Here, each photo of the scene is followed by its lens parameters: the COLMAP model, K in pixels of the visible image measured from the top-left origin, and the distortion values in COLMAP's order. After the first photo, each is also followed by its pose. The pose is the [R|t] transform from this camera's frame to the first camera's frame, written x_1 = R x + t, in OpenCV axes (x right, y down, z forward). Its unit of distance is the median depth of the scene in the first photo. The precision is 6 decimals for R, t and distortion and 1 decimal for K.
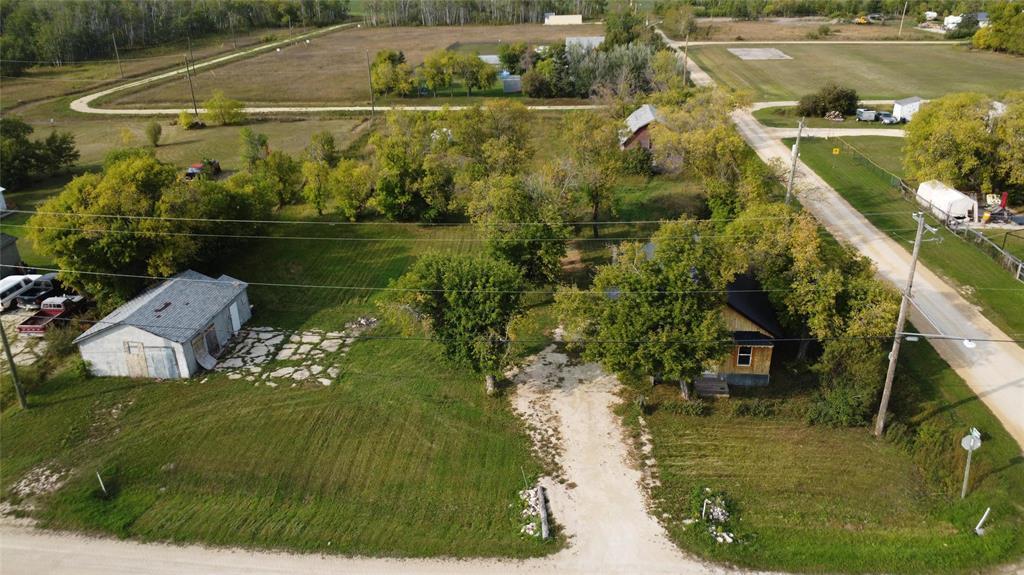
lens RADIAL K [[741.8, 0, 514.1], [0, 741.8, 289.9], [0, 0, 1]] dist [-0.028060, -0.006548]
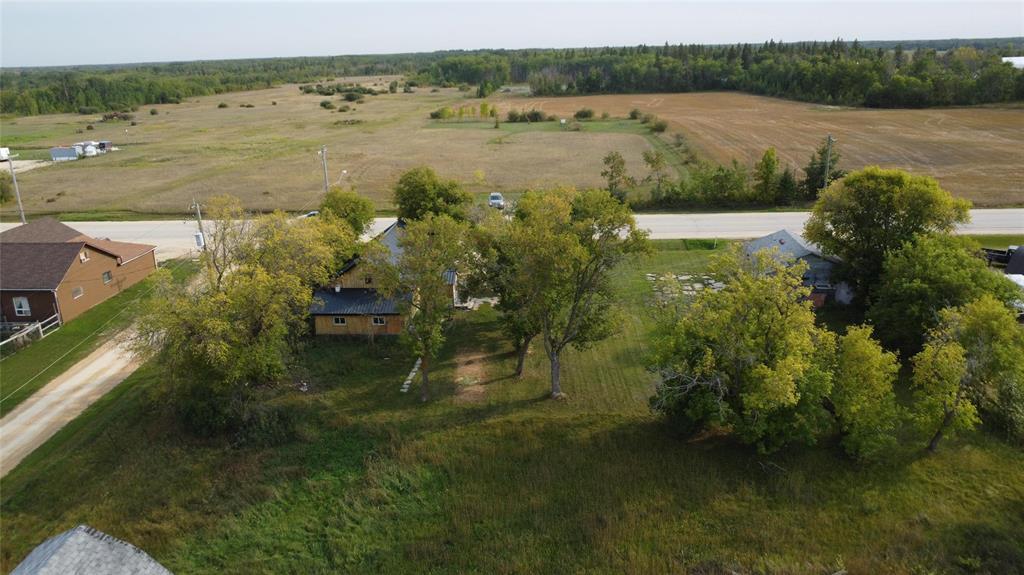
lens RADIAL K [[741.8, 0, 514.1], [0, 741.8, 289.9], [0, 0, 1]] dist [-0.028060, -0.006548]
pose [[-0.998152, 0.060590, -0.004670, 0.041968], [0.042158, 0.745749, 0.664892, -1.031830], [0.043768, 0.663466, -0.746925, 2.506748]]
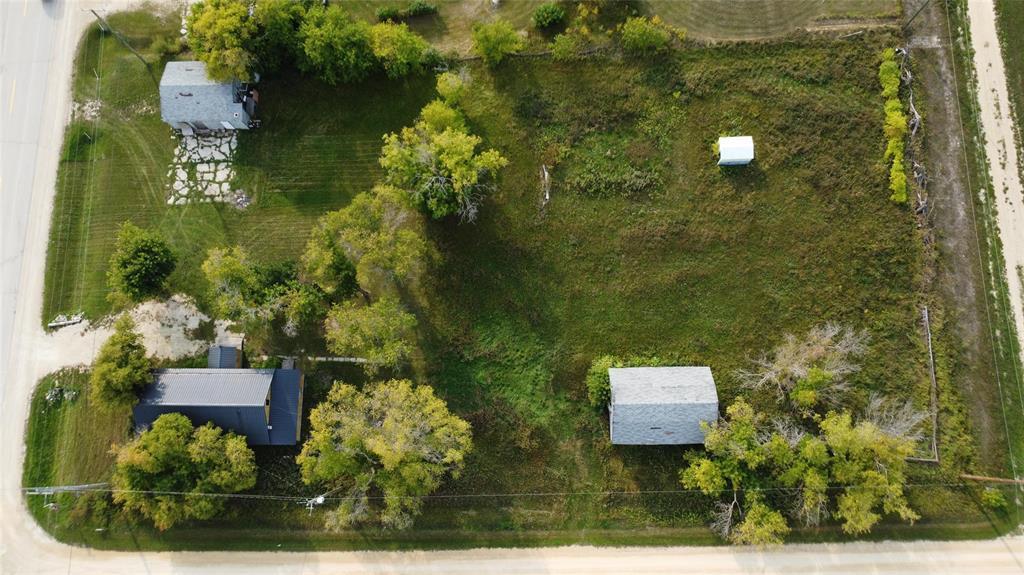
lens RADIAL K [[741.8, 0, 514.1], [0, 741.8, 289.9], [0, 0, 1]] dist [-0.028060, -0.006548]
pose [[0.097130, 0.980905, -0.168499, 0.416617], [-0.373294, 0.192844, 0.907448, -2.121895], [0.922614, -0.025241, 0.384897, 1.249725]]
